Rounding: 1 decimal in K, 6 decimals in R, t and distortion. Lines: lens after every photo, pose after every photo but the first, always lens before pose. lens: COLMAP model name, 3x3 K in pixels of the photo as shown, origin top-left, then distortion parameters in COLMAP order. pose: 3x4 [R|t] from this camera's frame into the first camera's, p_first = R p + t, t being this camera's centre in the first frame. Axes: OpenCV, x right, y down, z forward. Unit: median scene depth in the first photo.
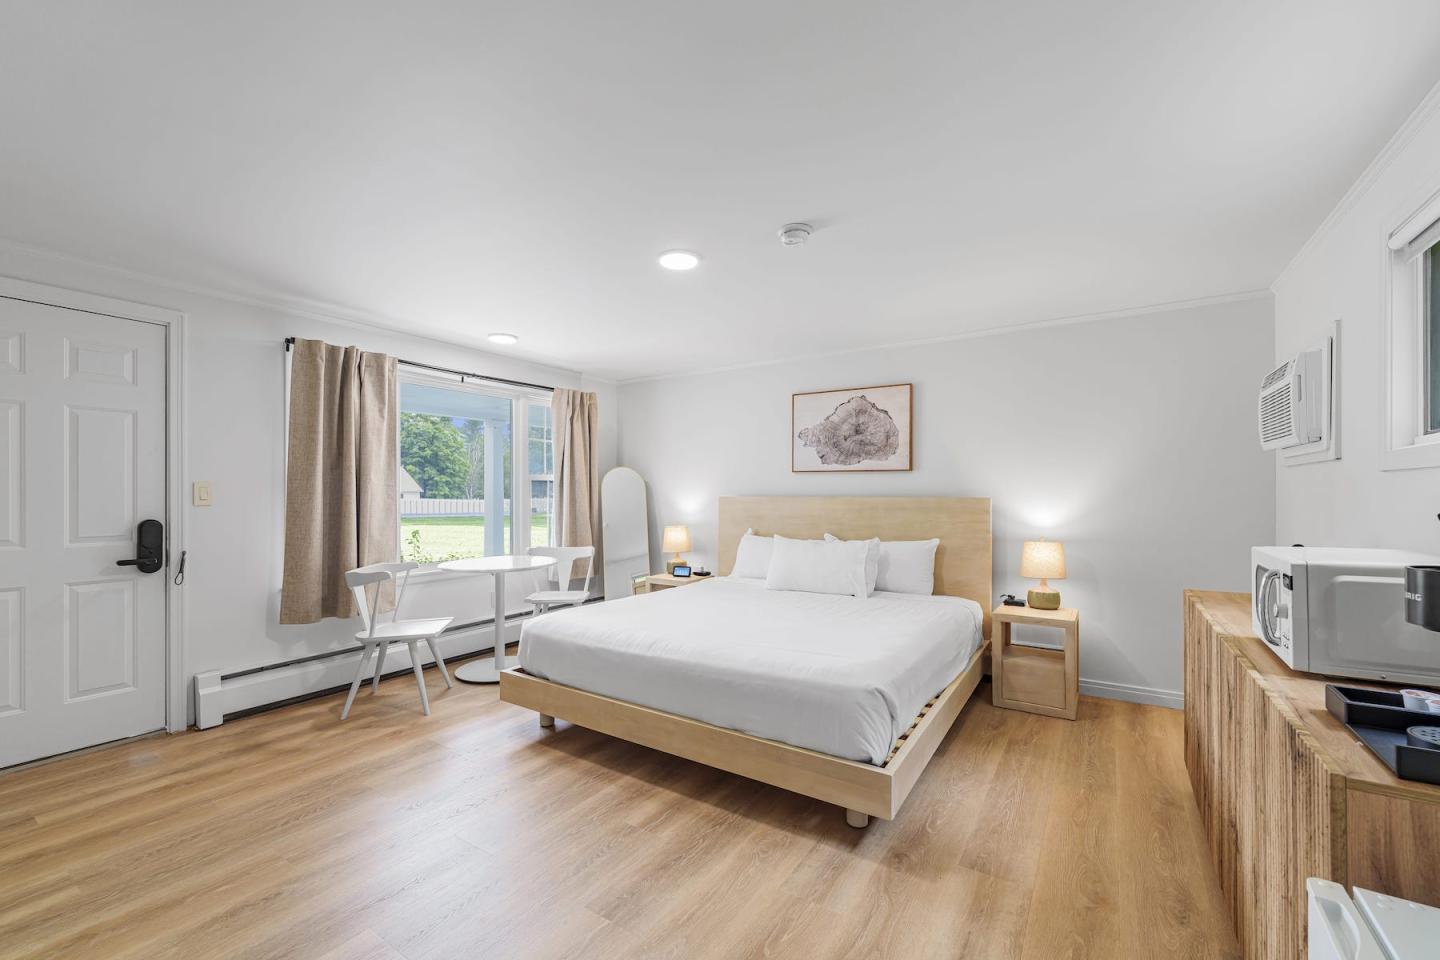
lens RADIAL K [[591.1, 0, 720.1], [0, 591.1, 487.3], [0, 0, 1]] dist [0.000429, 0.000004]
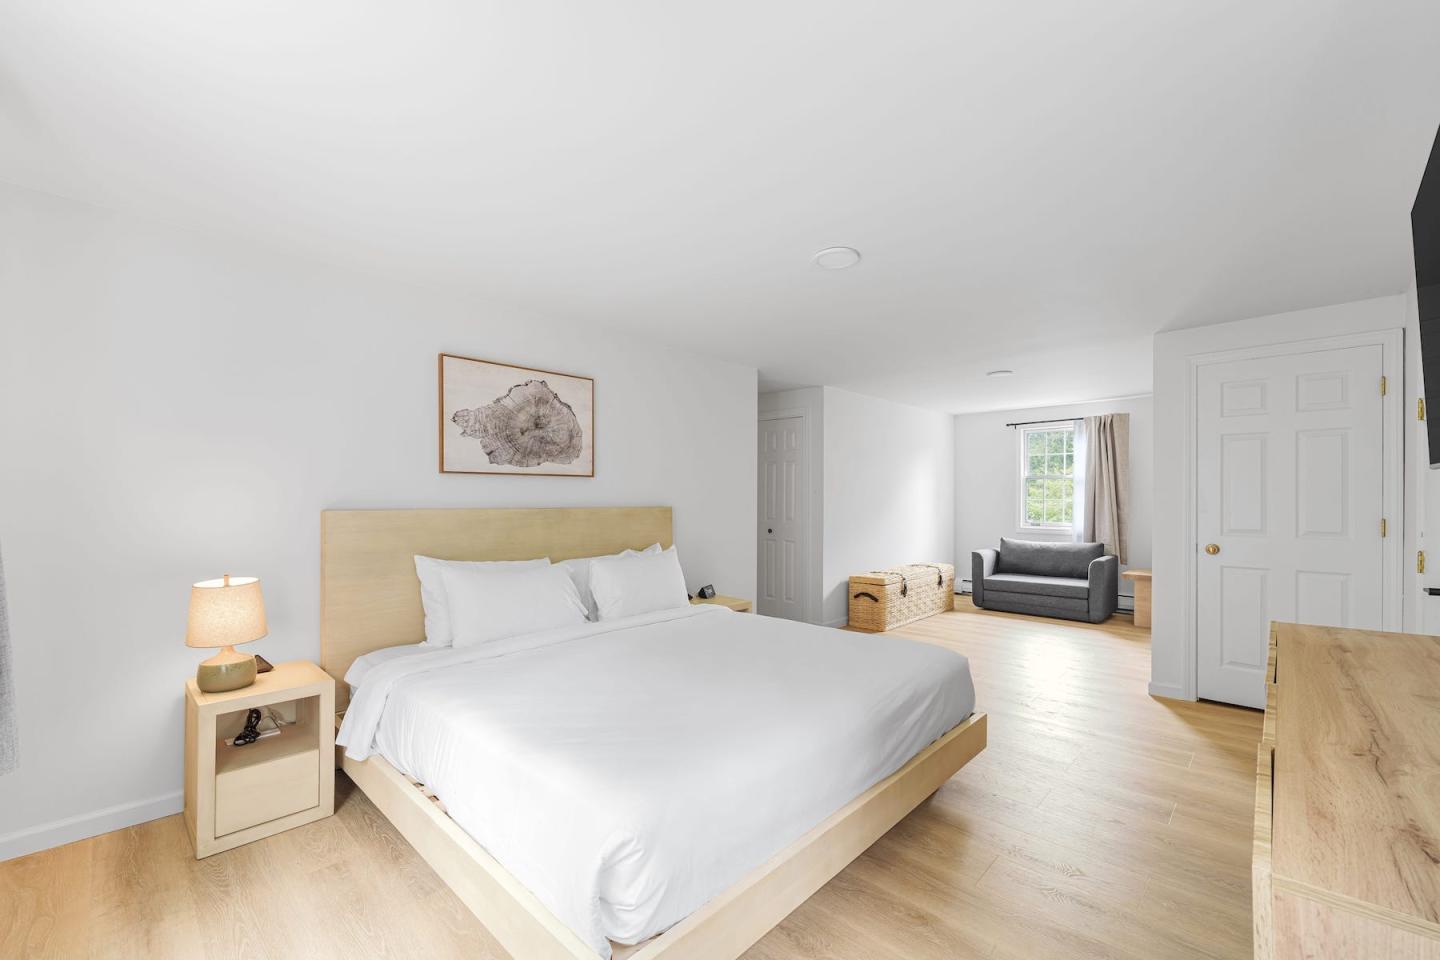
lens RADIAL K [[591.1, 0, 720.4], [0, 591.1, 488.2], [0, 0, 1]] dist [0.000429, 0.000004]
pose [[0.168564, 0.005694, 0.985674, -0.501100], [-0.011321, 0.999929, -0.003841, -0.010197], [-0.985626, -0.010511, 0.168617, 0.628533]]
